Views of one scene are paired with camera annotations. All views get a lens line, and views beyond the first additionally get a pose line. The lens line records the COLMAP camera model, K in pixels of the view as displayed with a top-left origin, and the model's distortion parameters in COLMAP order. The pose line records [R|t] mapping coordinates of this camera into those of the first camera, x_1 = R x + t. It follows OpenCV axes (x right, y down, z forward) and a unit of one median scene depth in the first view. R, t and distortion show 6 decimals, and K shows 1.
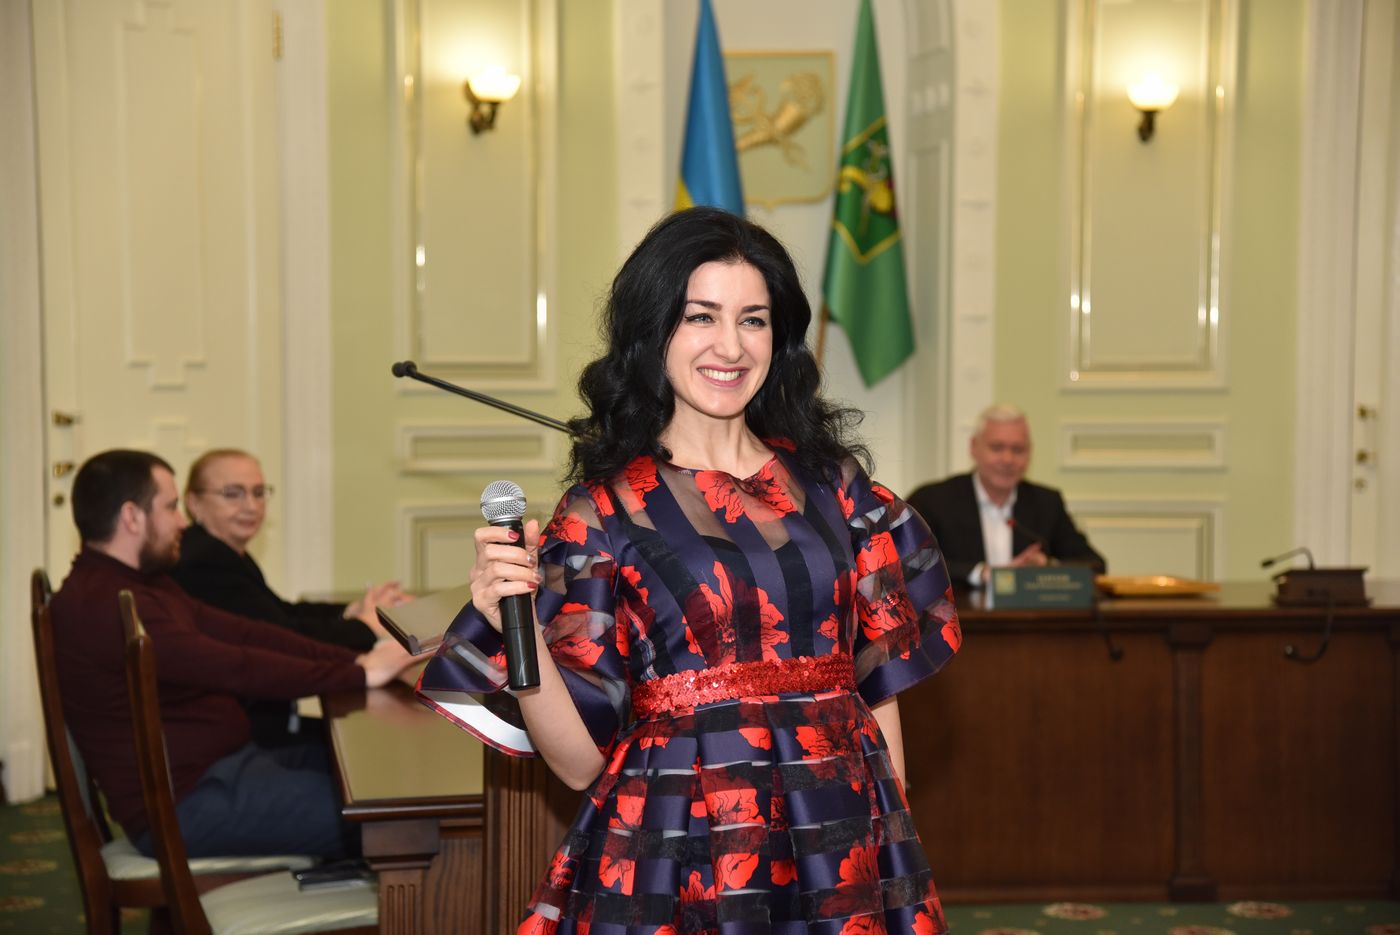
lens RADIAL K [[2783.5, 0, 699.1], [0, 2783.5, 510.3], [0, 0, 1]] dist [0.583873, 0.119088]
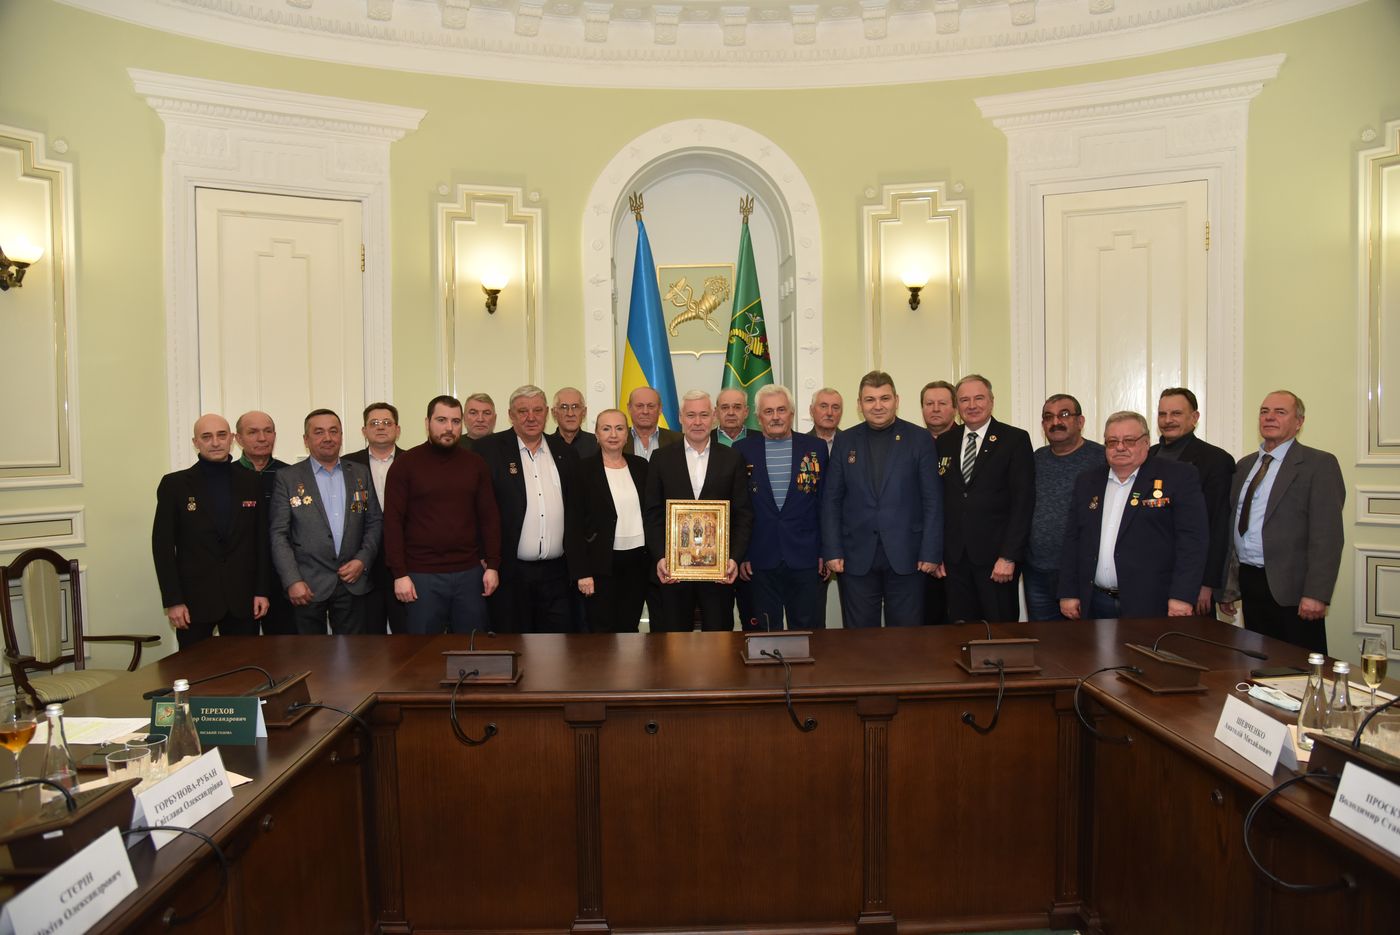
lens RADIAL K [[983.8, 0, 699.1], [0, 983.8, 478.0], [0, 0, 1]] dist [-0.110036, 0.070926]
pose [[0.989352, -0.008253, -0.145306, 0.115719], [0.006206, 0.999875, -0.014533, -0.028067], [0.145408, 0.013477, 0.989280, 0.444514]]
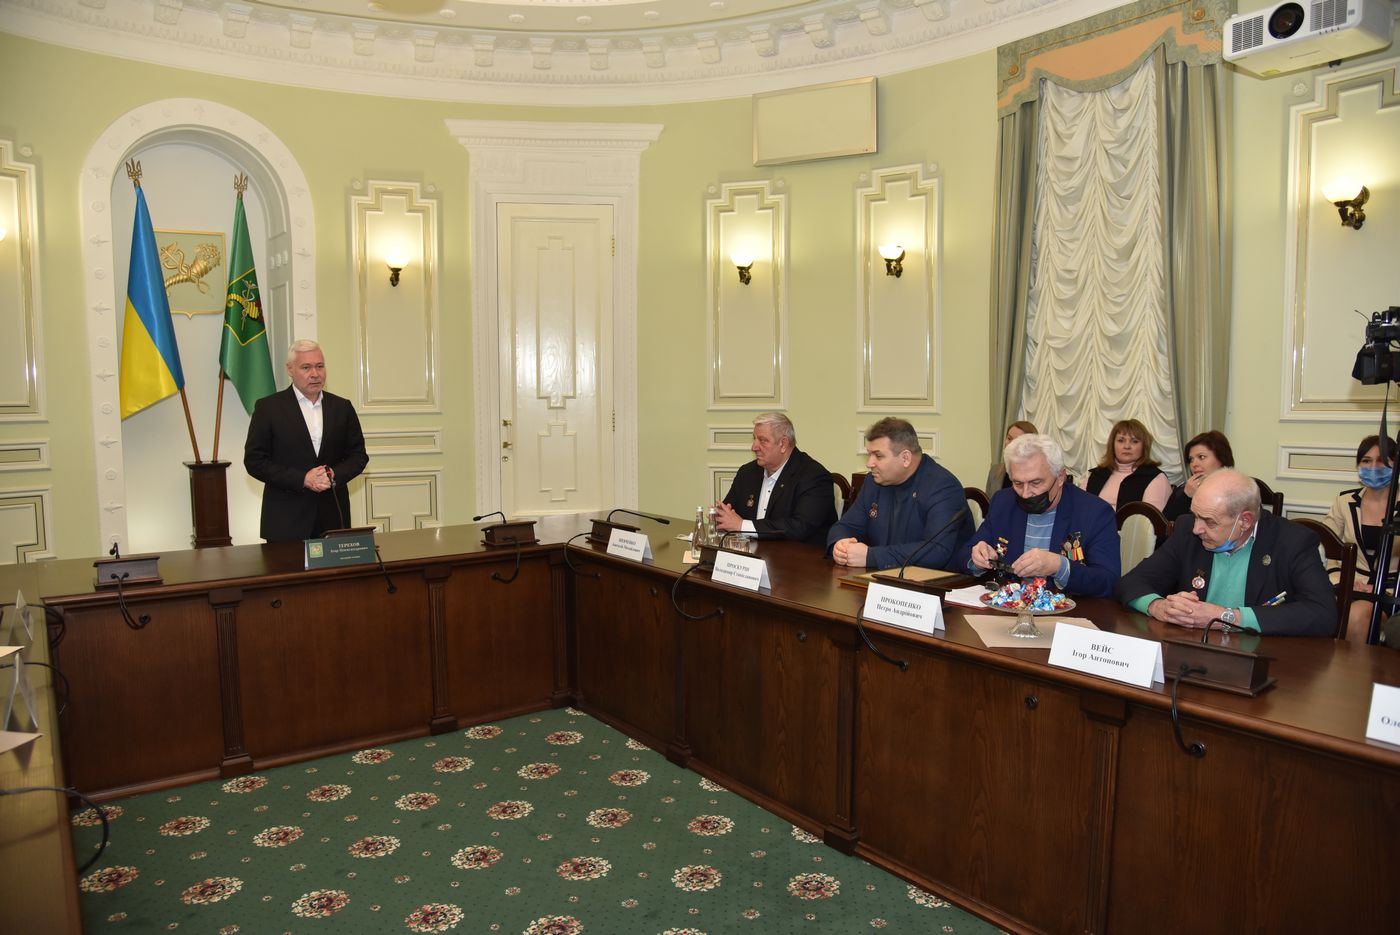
lens RADIAL K [[955.8, 0, 696.2], [0, 955.8, 487.8], [0, 0, 1]] dist [-0.116894, 0.063537]
pose [[0.895622, -0.048256, 0.442190, 0.050730], [0.028871, 0.998308, 0.050469, -0.018682], [-0.443877, -0.032435, 0.895500, 0.331753]]
